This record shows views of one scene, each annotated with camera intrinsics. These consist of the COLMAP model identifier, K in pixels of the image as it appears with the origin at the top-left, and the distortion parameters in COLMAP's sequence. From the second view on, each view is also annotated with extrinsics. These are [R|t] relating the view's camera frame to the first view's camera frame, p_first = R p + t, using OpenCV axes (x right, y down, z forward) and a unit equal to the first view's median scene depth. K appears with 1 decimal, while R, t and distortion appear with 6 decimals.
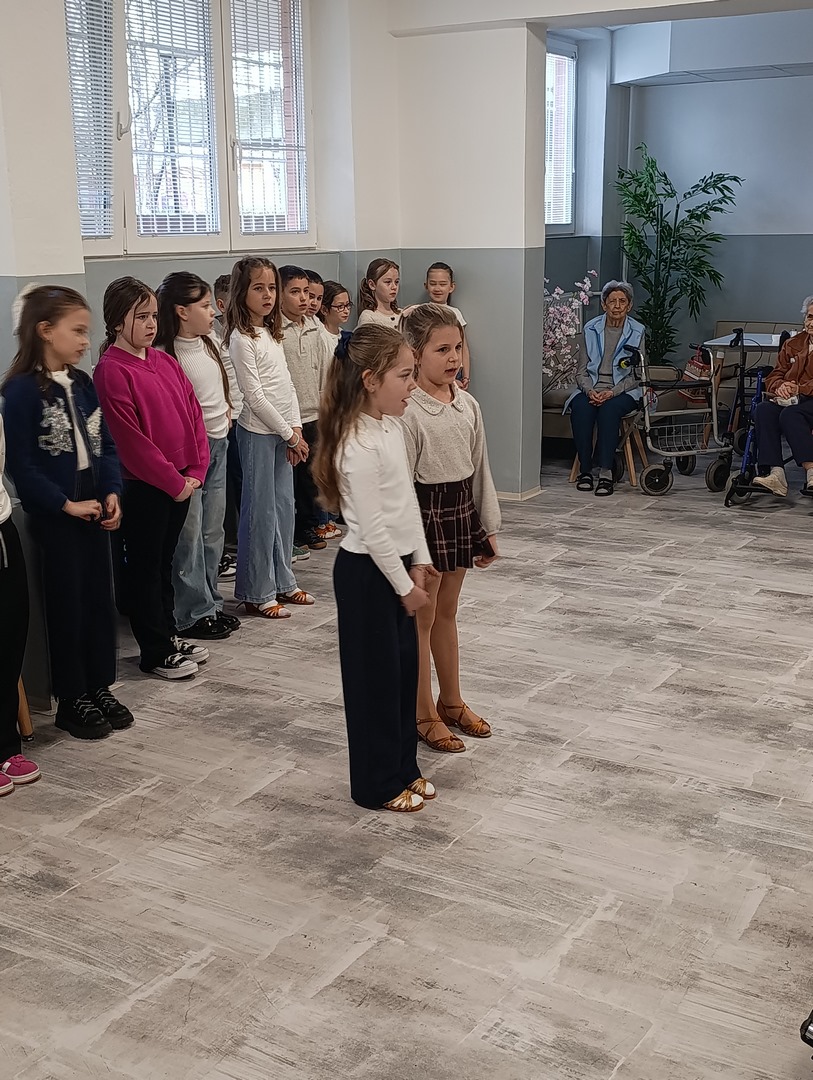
lens RADIAL K [[1270.5, 0, 406.5], [0, 1270.5, 540.0], [0, 0, 1]] dist [0.136166, -0.484235]
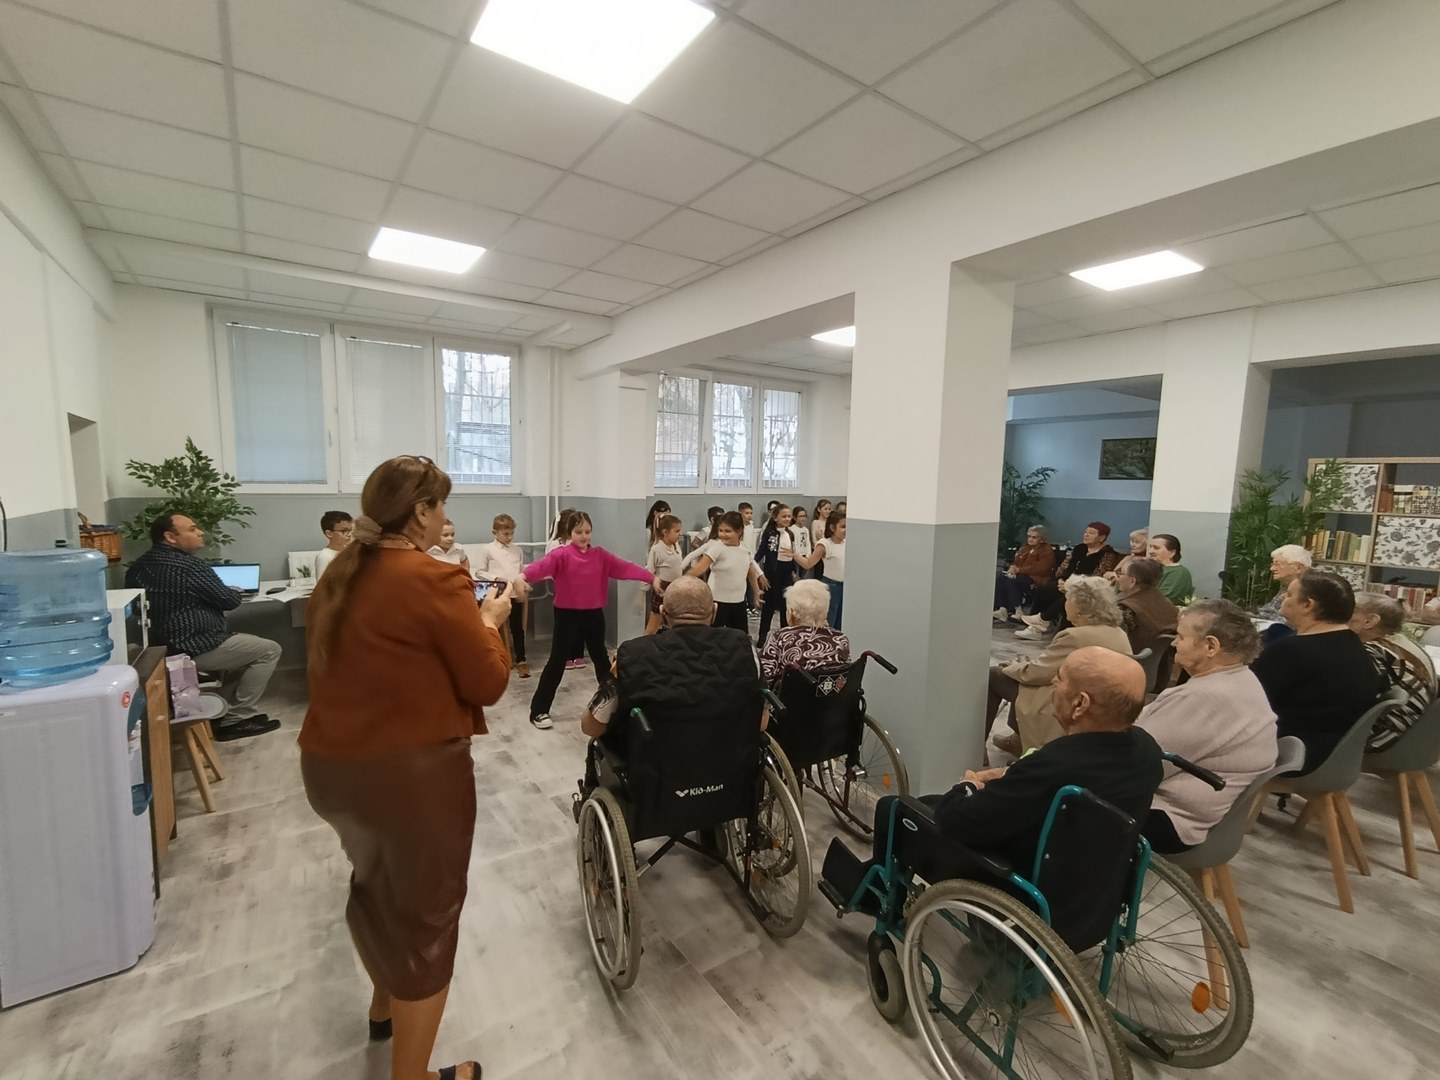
lens RADIAL K [[643.8, 0, 718.2], [0, 643.8, 549.9], [0, 0, 1]] dist [-0.003687, 0.000347]
pose [[0.902430, 0.074417, -0.424360, 0.220093], [-0.131344, 0.985602, -0.106474, 0.015746], [0.410327, 0.151823, 0.899212, -0.094742]]
